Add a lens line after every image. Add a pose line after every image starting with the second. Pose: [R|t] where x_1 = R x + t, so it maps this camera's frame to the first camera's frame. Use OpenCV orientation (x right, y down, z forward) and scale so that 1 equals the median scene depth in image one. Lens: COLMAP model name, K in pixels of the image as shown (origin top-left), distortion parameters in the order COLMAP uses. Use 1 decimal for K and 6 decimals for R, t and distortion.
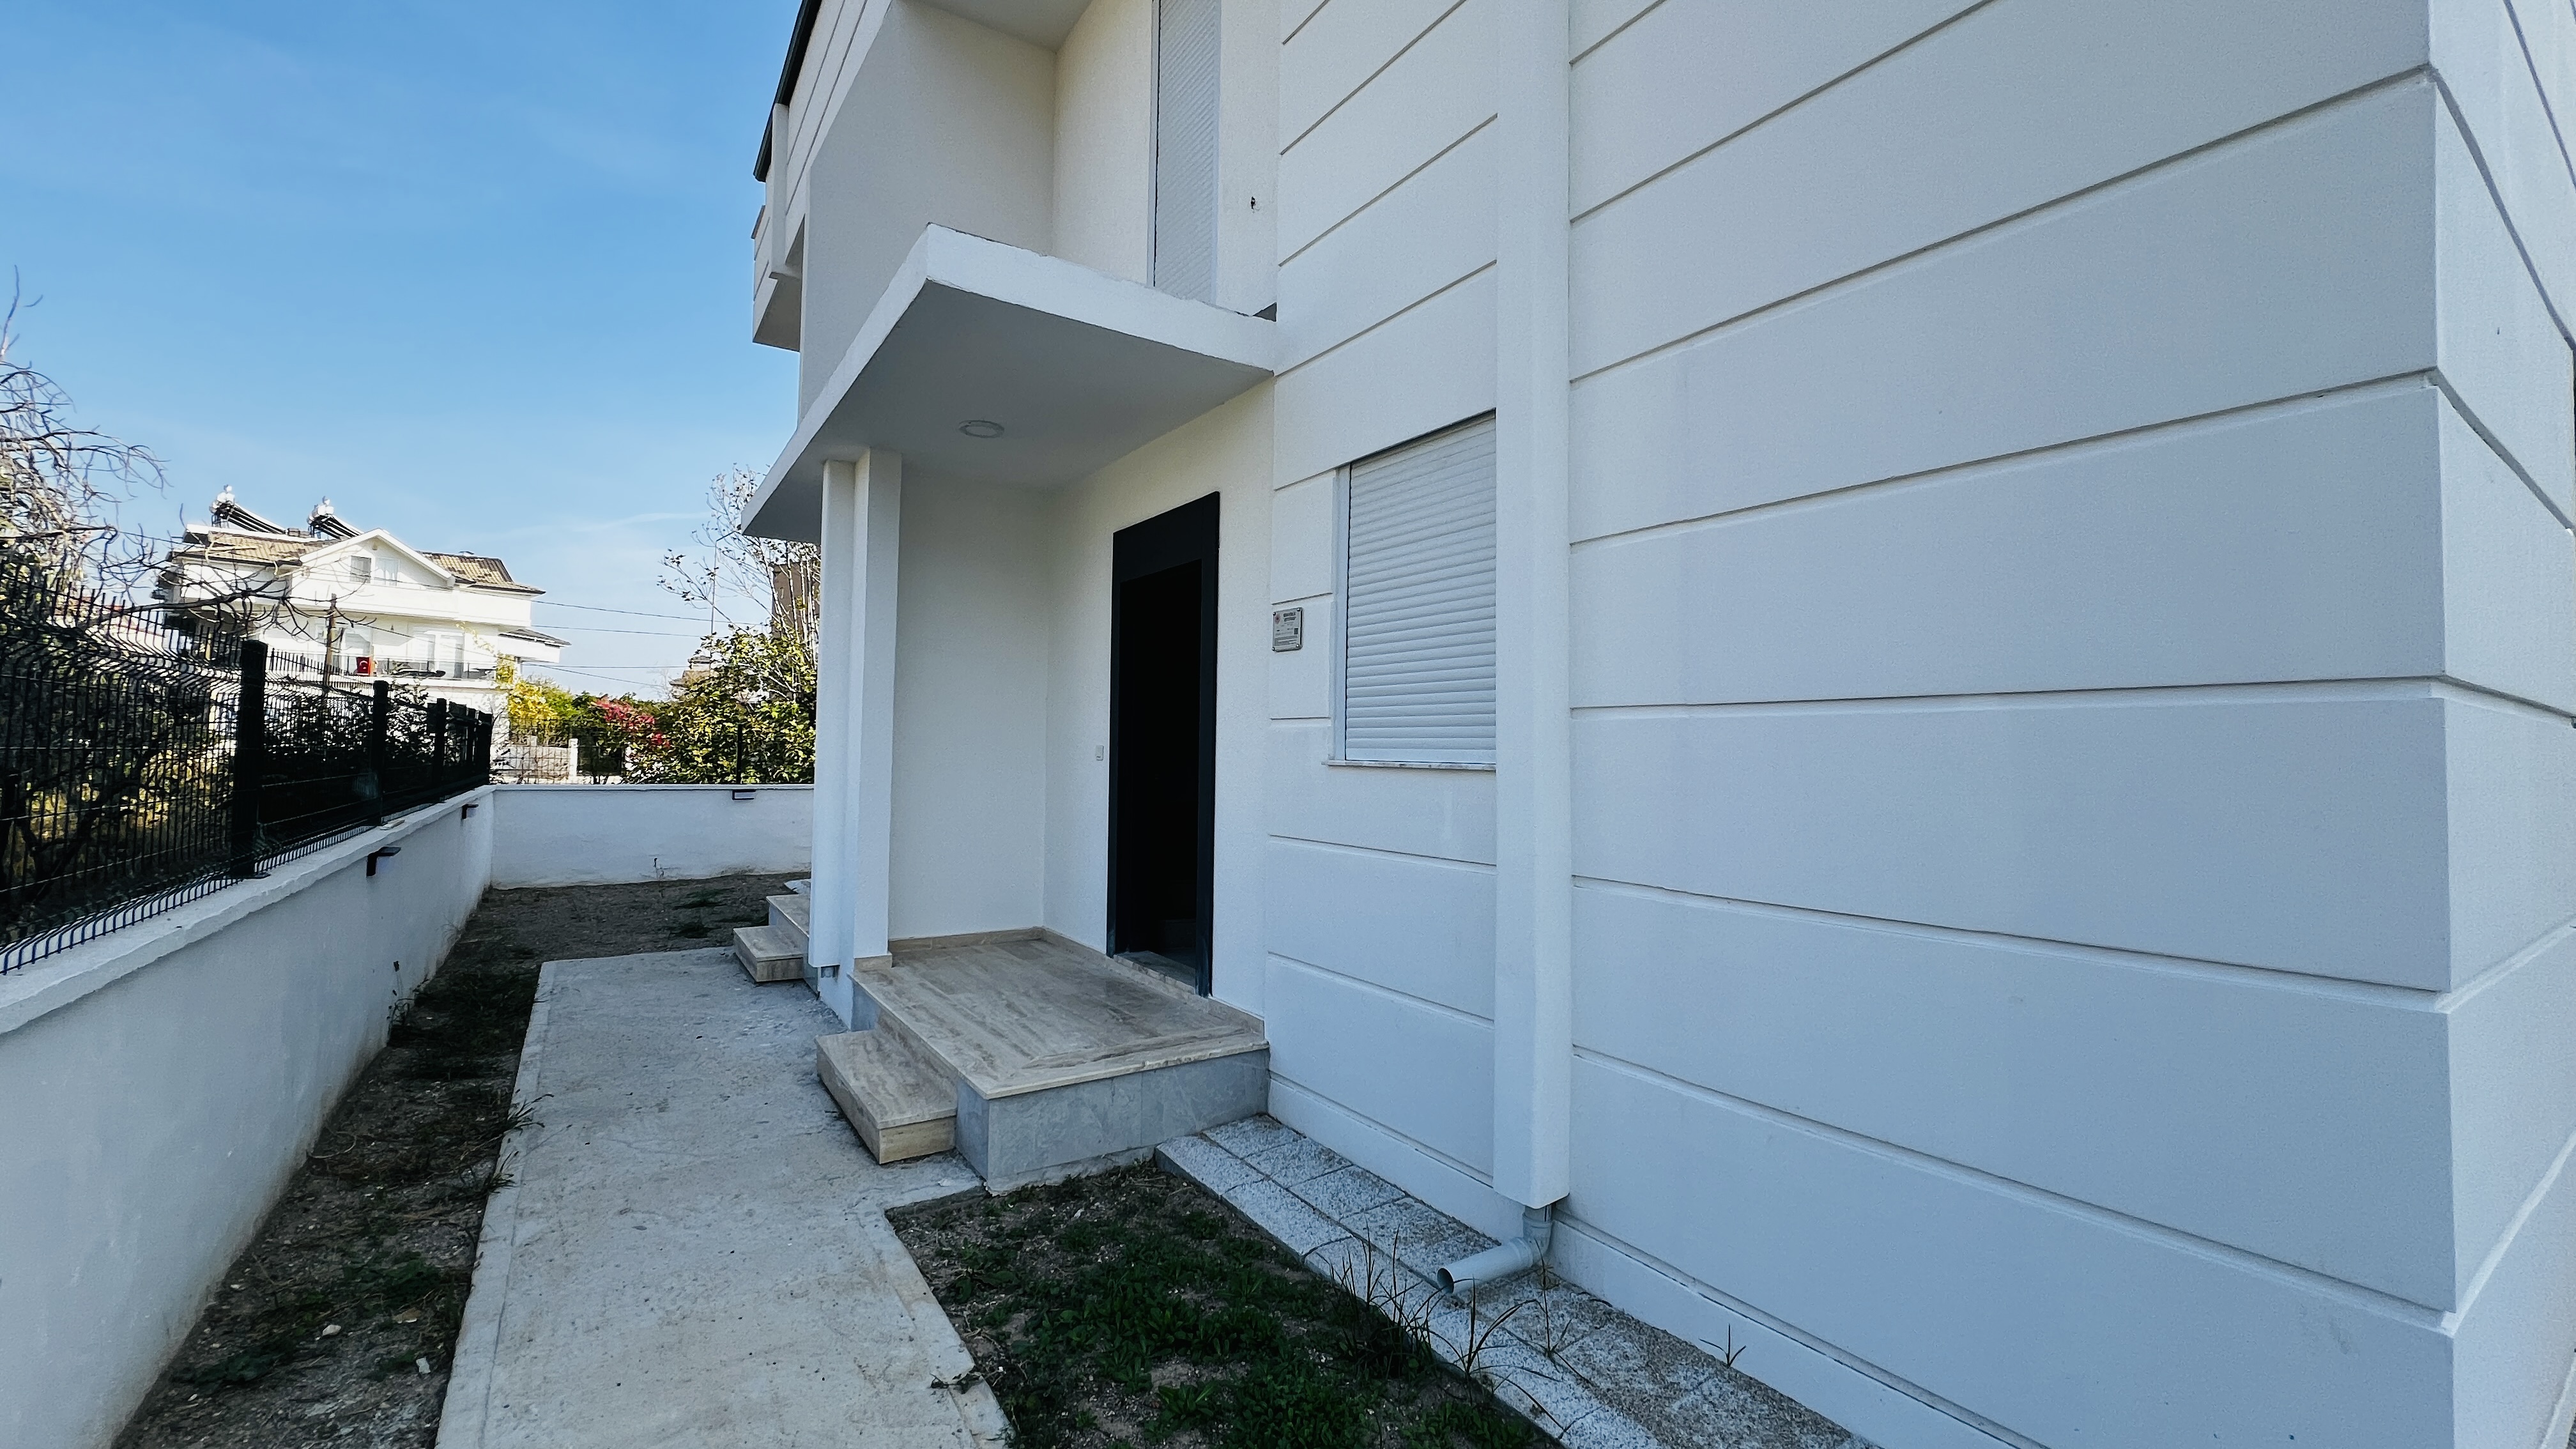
lens RADIAL K [[1031.2, 0, 1279.3], [0, 1031.2, 717.9], [0, 0, 1]] dist [0.000435, 0.000429]
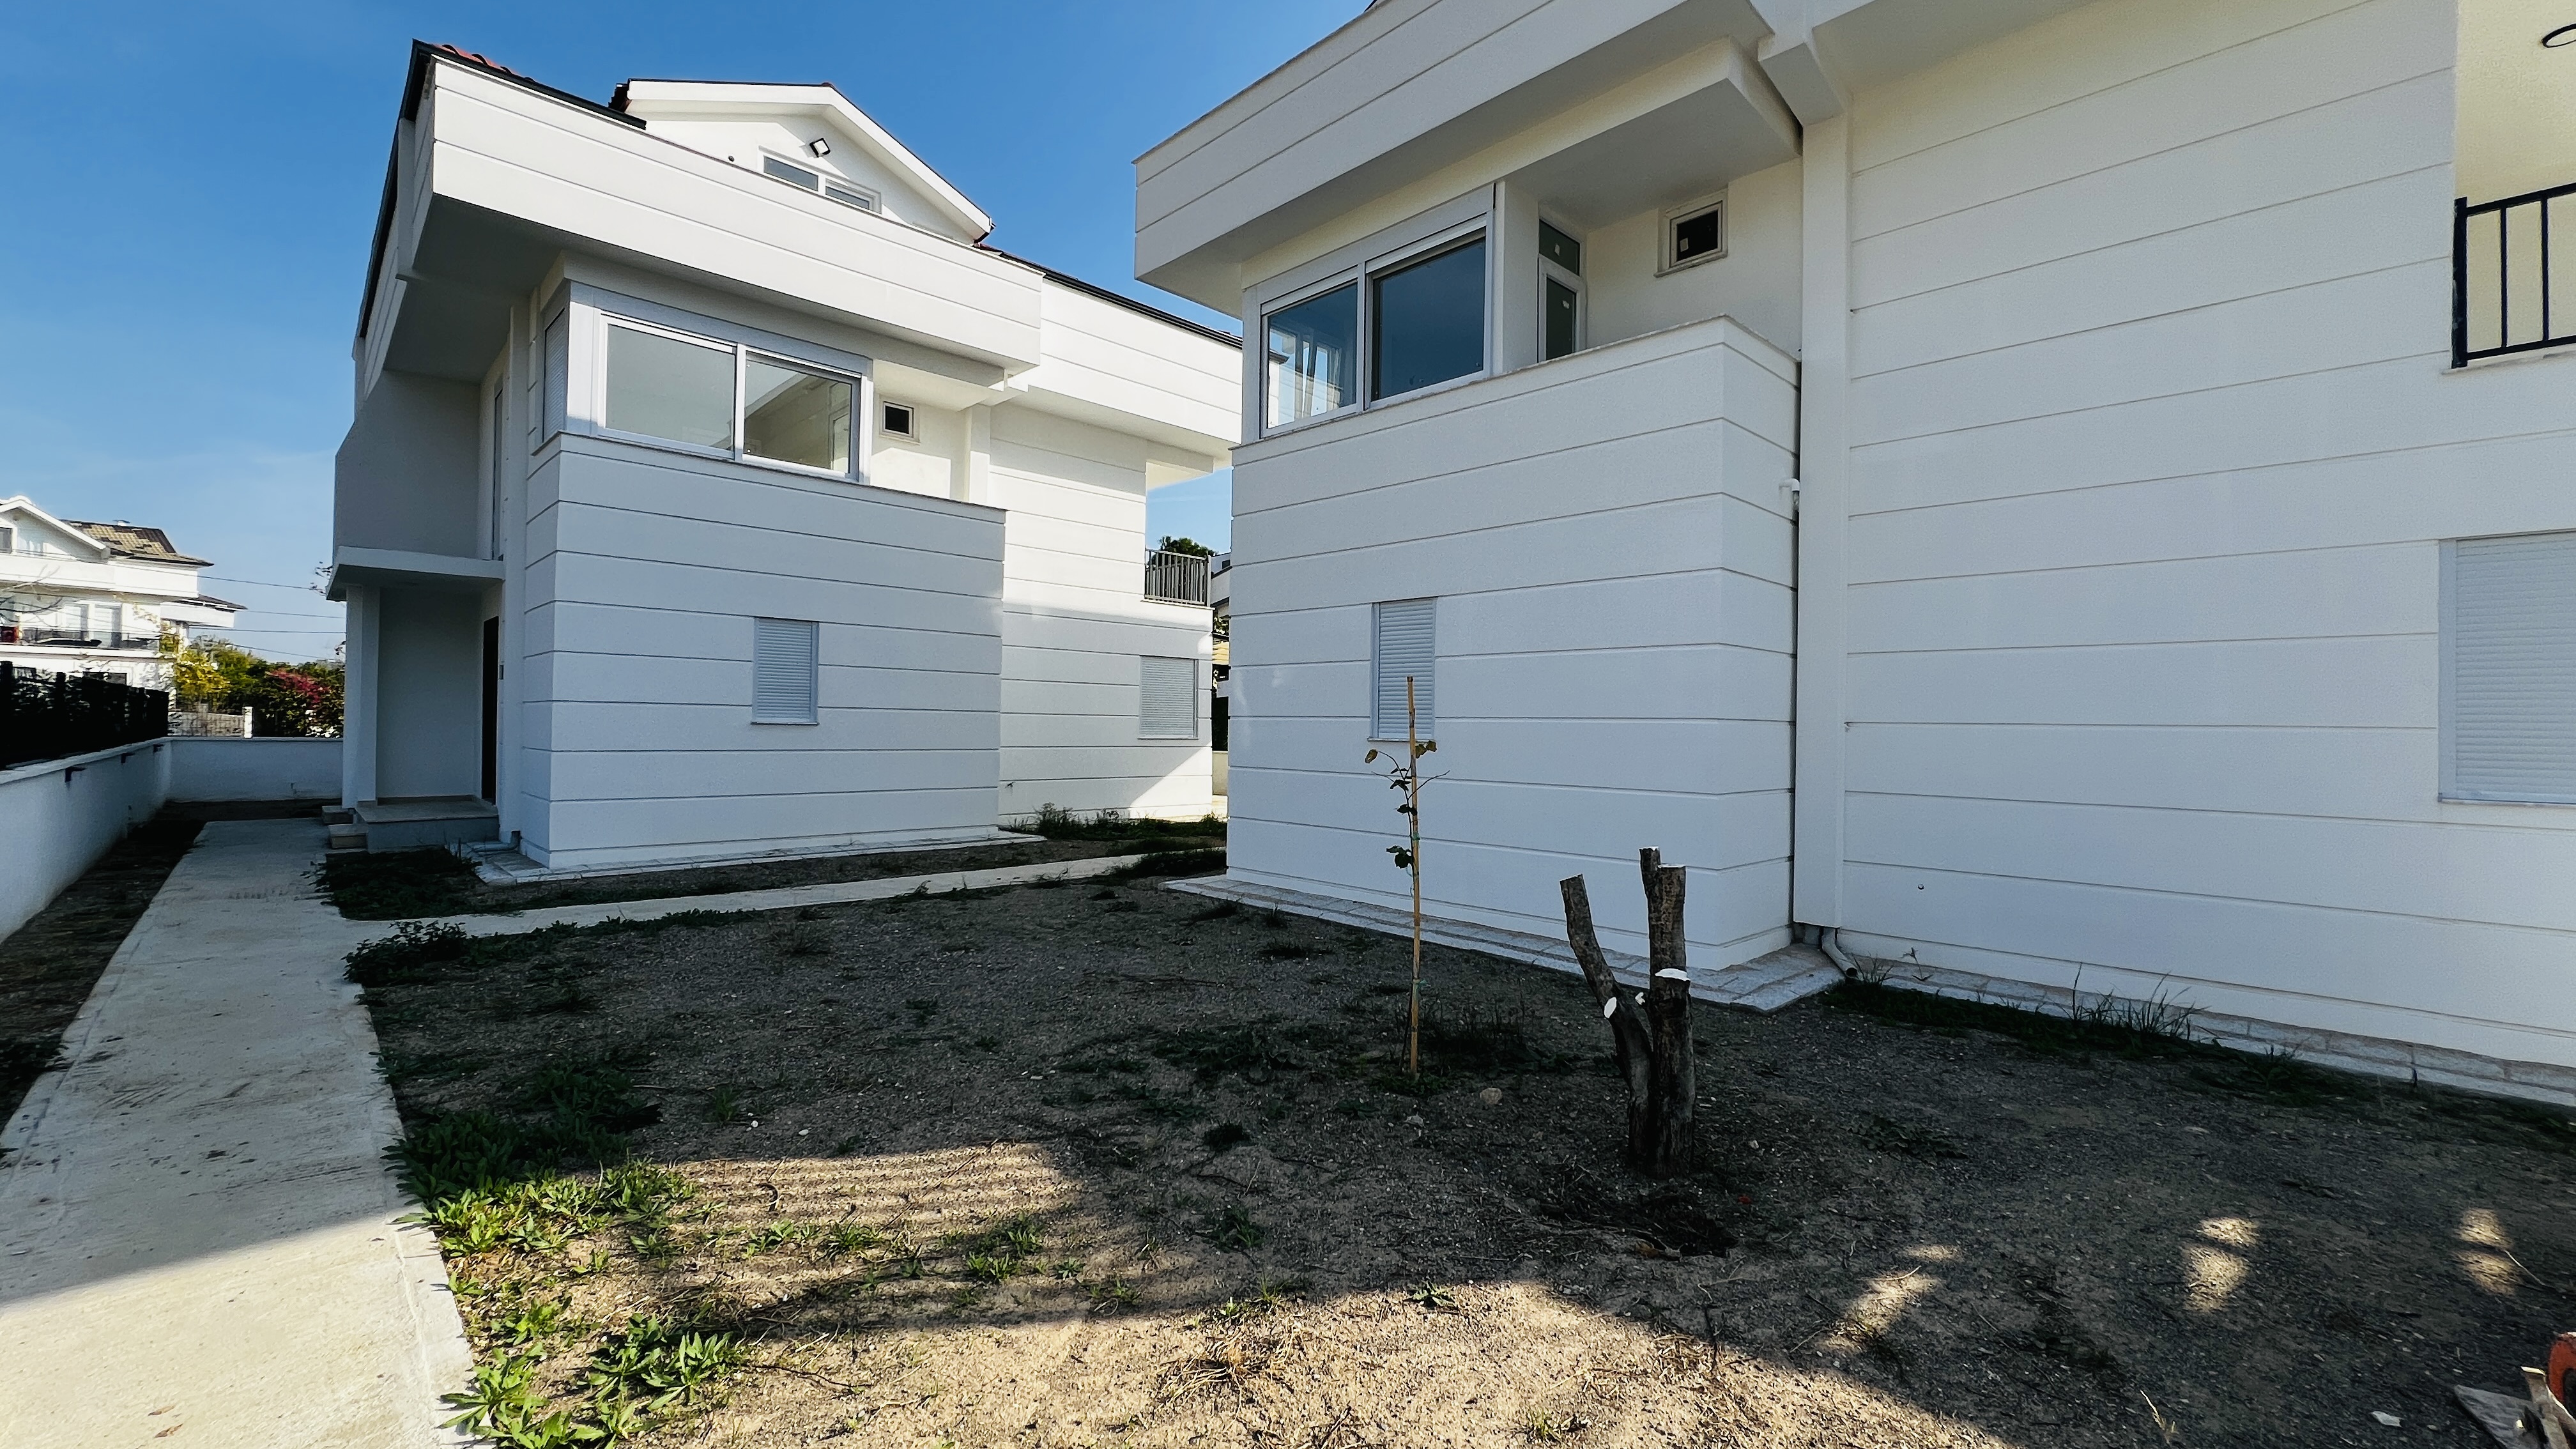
lens RADIAL K [[1031.2, 0, 1279.3], [0, 1031.2, 717.9], [0, 0, 1]] dist [0.000435, 0.000429]
pose [[0.984042, 0.000602, 0.177934, 0.162257], [-0.005968, 0.999543, 0.029626, -0.005604], [-0.177834, -0.030215, 0.983596, -0.221132]]
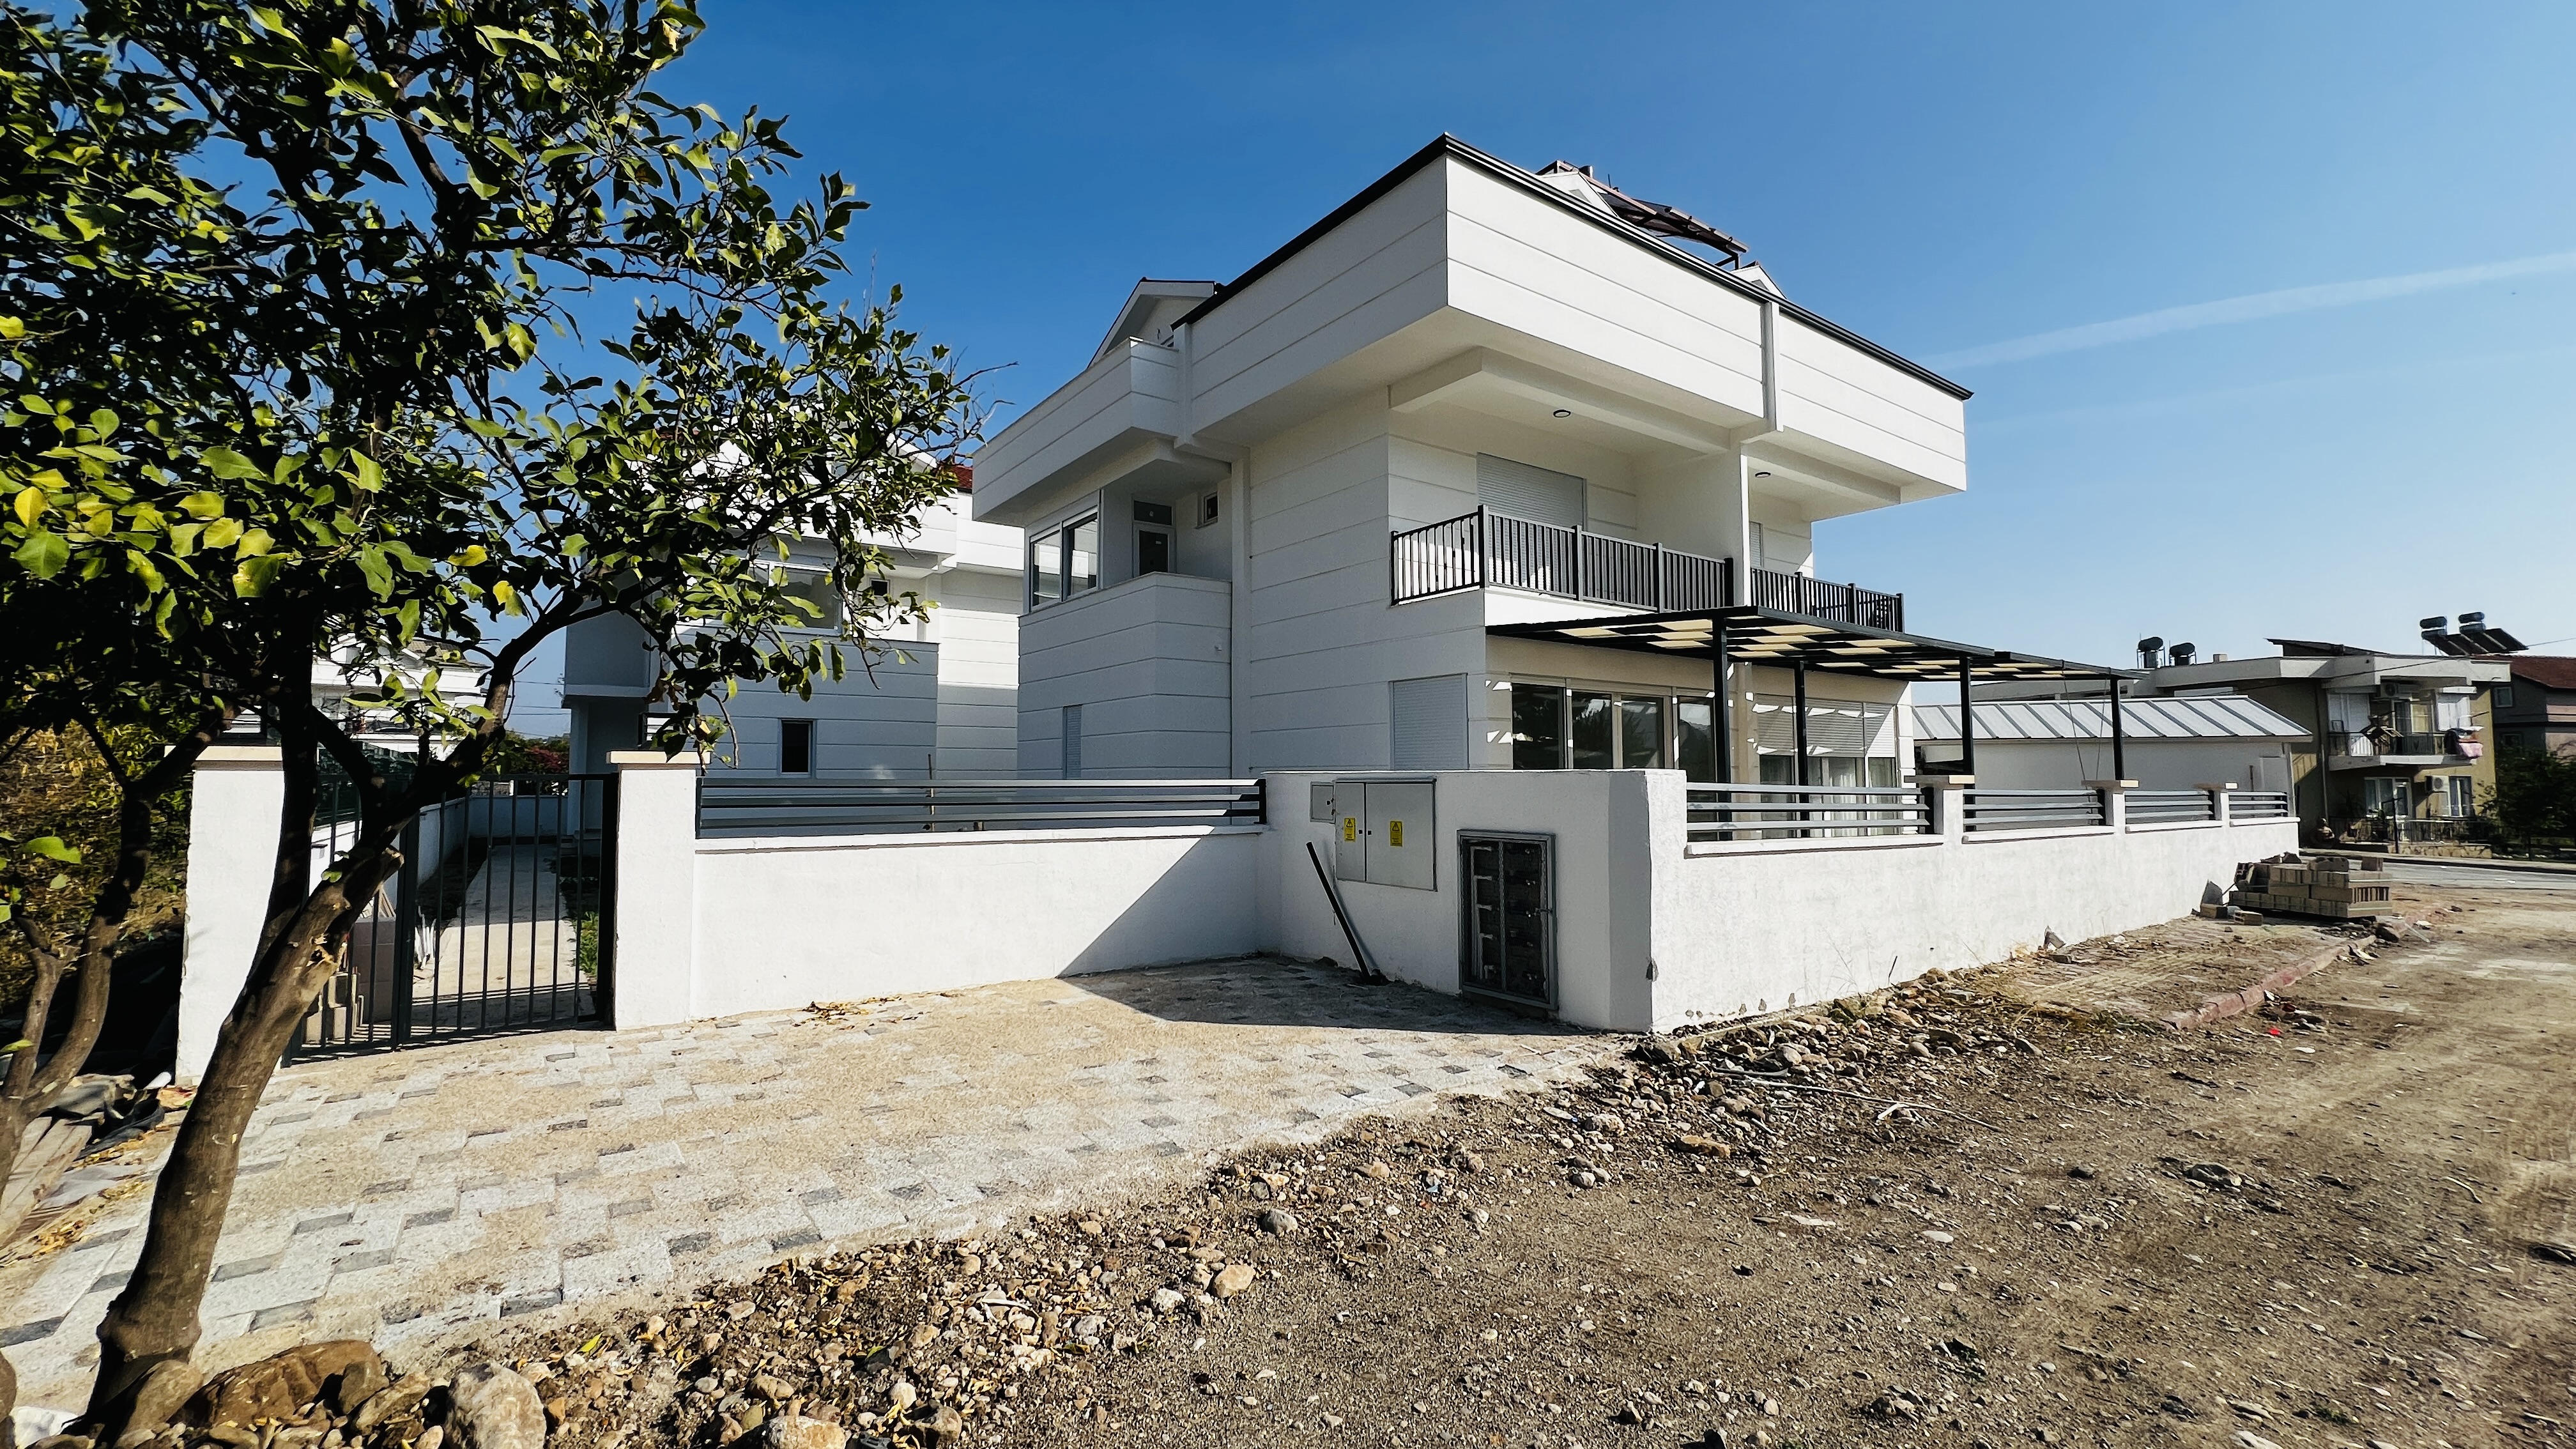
lens RADIAL K [[1031.2, 0, 1279.3], [0, 1031.2, 717.9], [0, 0, 1]] dist [0.000435, 0.000429]
pose [[0.999256, -0.016091, 0.035052, 0.281706], [0.016848, 0.999629, -0.021397, -0.008996], [-0.034694, 0.021972, 0.999156, -0.399273]]
